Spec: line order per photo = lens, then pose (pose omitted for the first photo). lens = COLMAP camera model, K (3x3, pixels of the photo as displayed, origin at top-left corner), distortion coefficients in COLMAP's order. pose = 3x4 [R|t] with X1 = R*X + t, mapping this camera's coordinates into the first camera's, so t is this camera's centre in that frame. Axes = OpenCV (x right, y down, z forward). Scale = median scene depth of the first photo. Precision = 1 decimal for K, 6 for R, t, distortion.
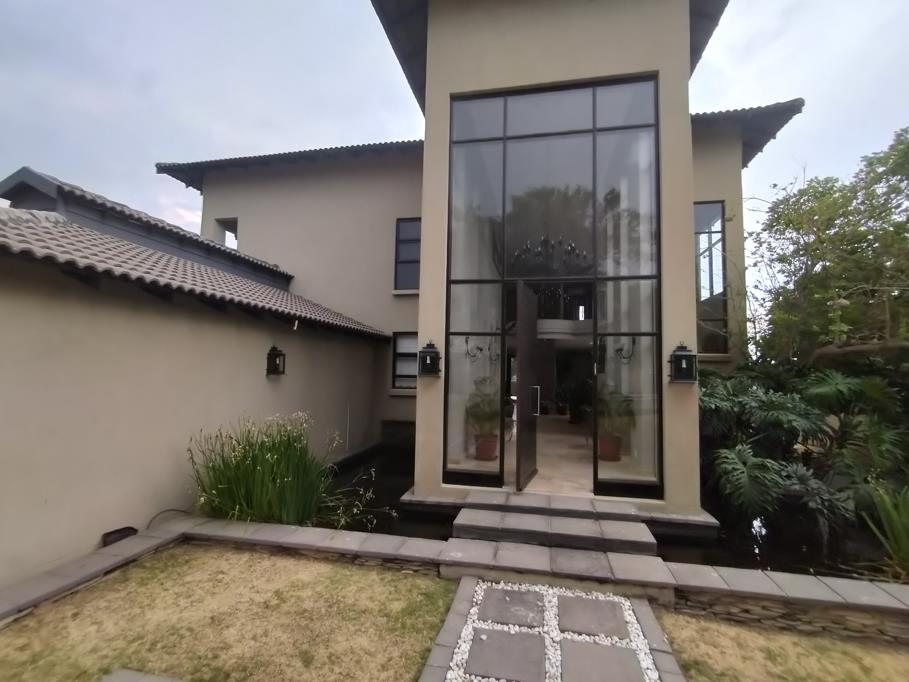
lens RADIAL K [[443.0, 0, 454.5], [0, 443.0, 341.0], [0, 0, 1]] dist [-0.000067, 0.000018]
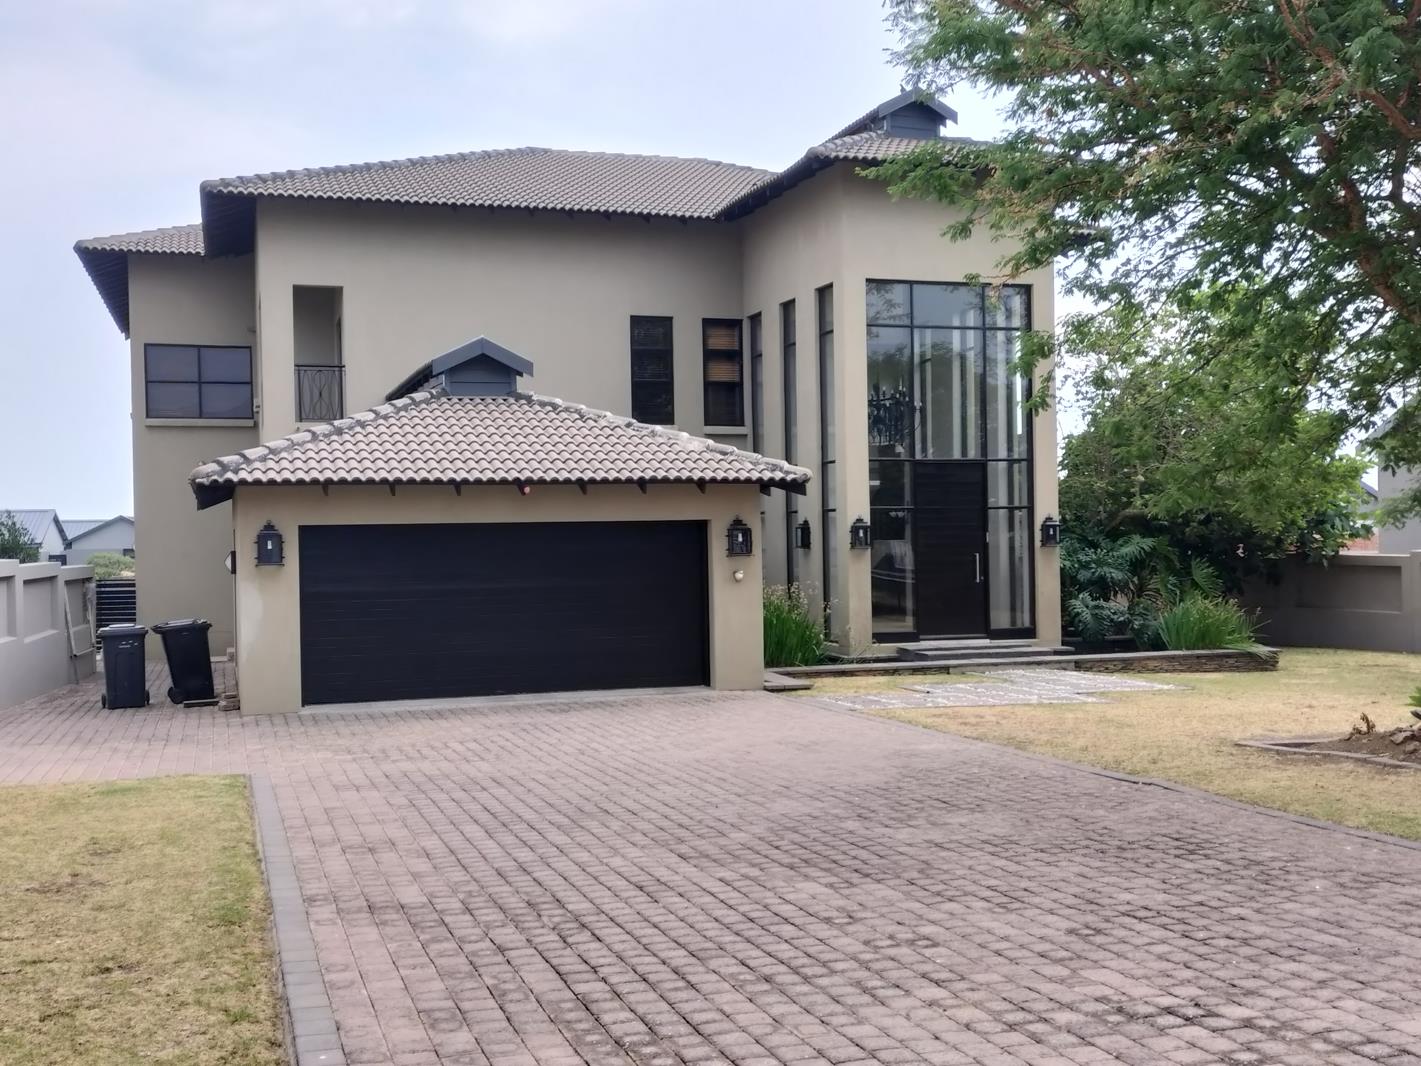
lens RADIAL K [[1626.1, 0, 710.5], [0, 1626.1, 533.0], [0, 0, 1]] dist [0.002380, 0.001047]
pose [[0.881158, -0.027239, 0.472037, -2.511334], [-0.006332, 0.997570, 0.069385, -0.257841], [-0.472780, -0.064128, 0.878844, -2.604688]]
